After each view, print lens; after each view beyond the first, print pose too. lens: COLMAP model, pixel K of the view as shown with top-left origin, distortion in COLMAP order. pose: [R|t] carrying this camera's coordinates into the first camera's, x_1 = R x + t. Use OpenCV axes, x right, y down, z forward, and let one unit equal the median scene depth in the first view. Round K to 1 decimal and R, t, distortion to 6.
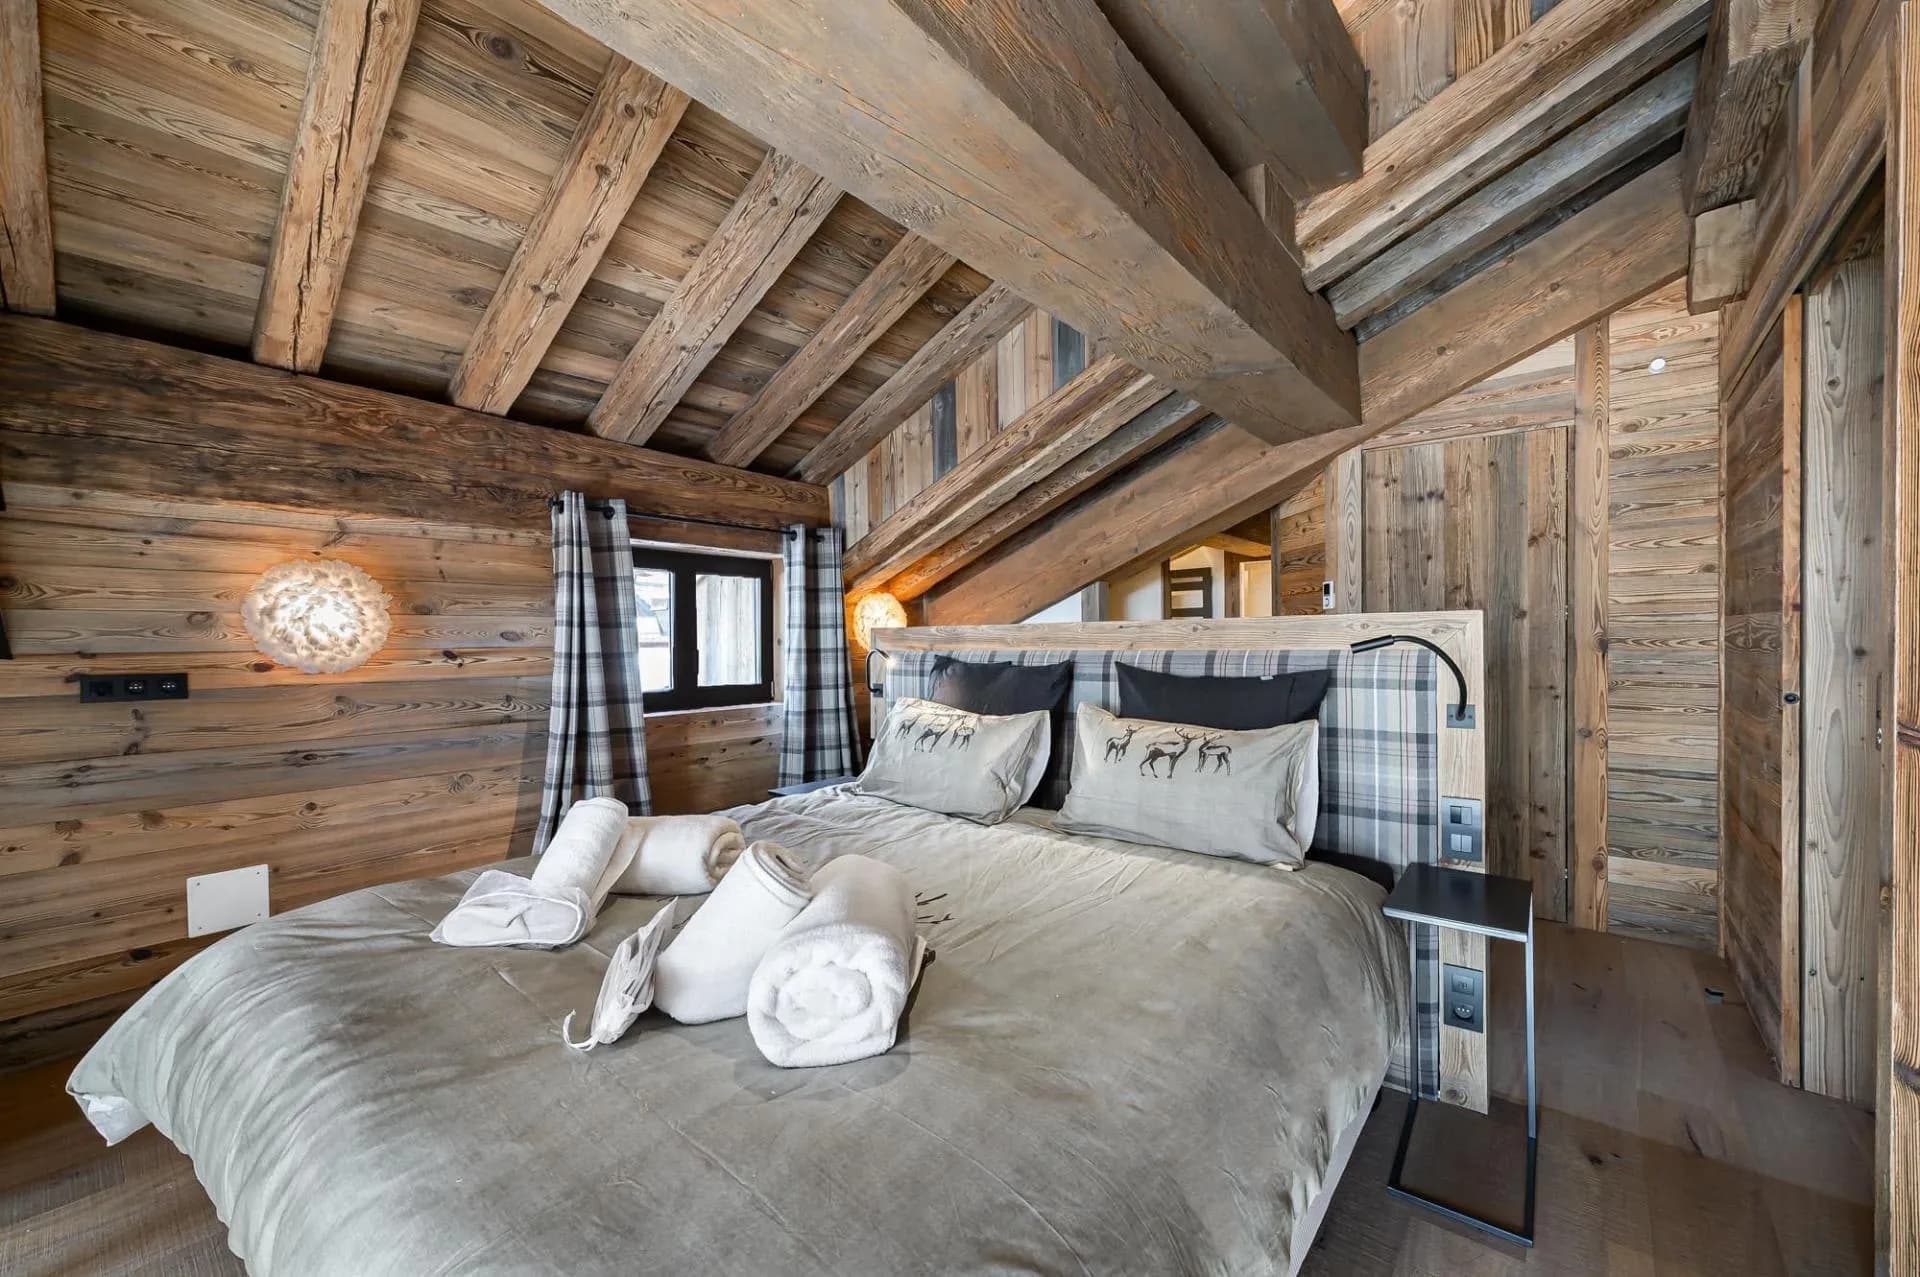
lens RADIAL K [[747.3, 0, 963.2], [0, 747.3, 647.0], [0, 0, 1]] dist [0.000861, -0.000018]
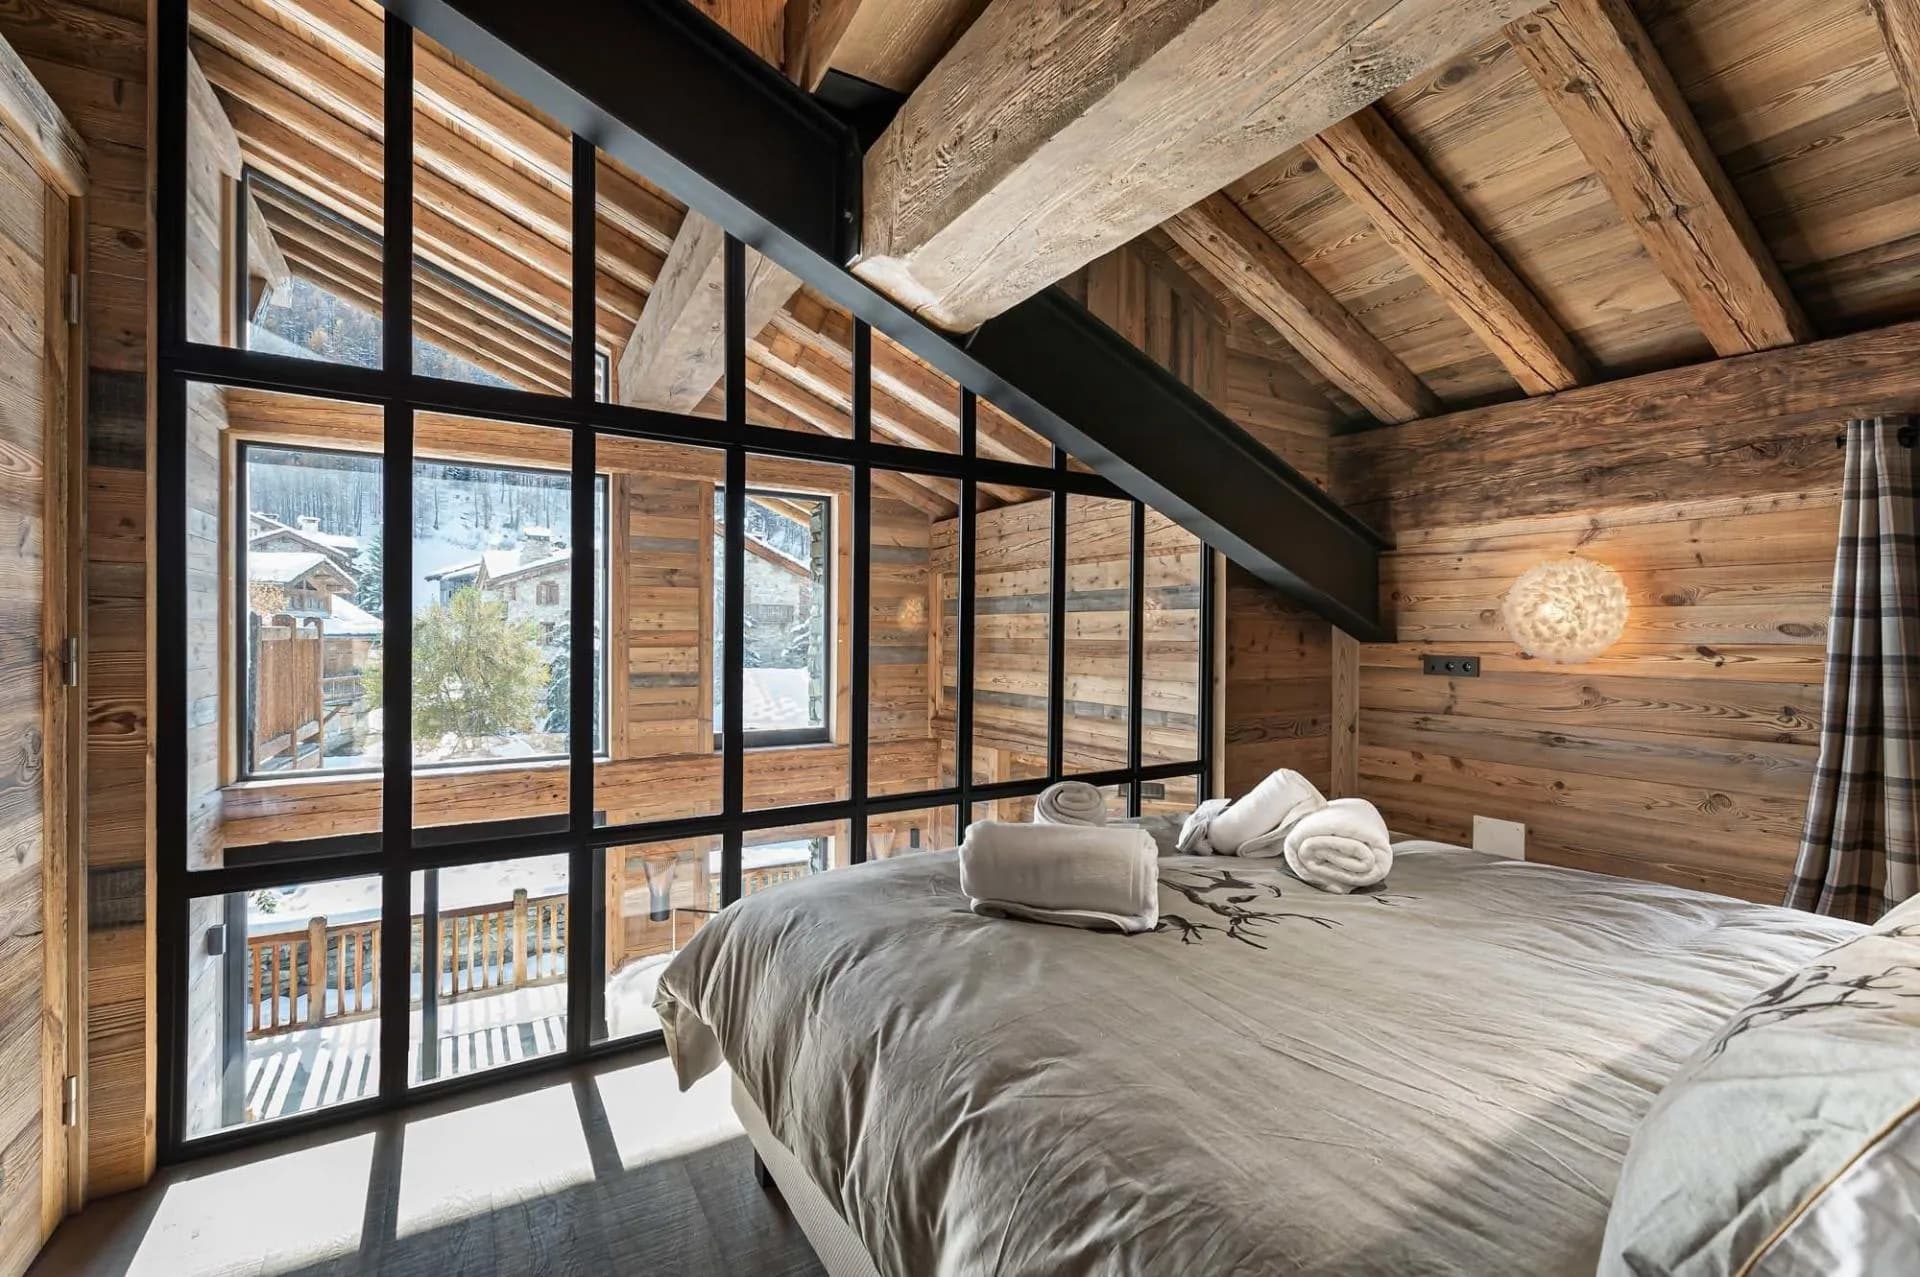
lens RADIAL K [[899.0, 0, 997.1], [0, 899.0, 631.2], [0, 0, 1]] dist [-0.008603, -0.000084]
pose [[-0.327285, 0.009574, -0.944877, 0.637064], [-0.010913, 0.999844, 0.013911, -0.020999], [0.944863, 0.014865, -0.327130, 0.651670]]
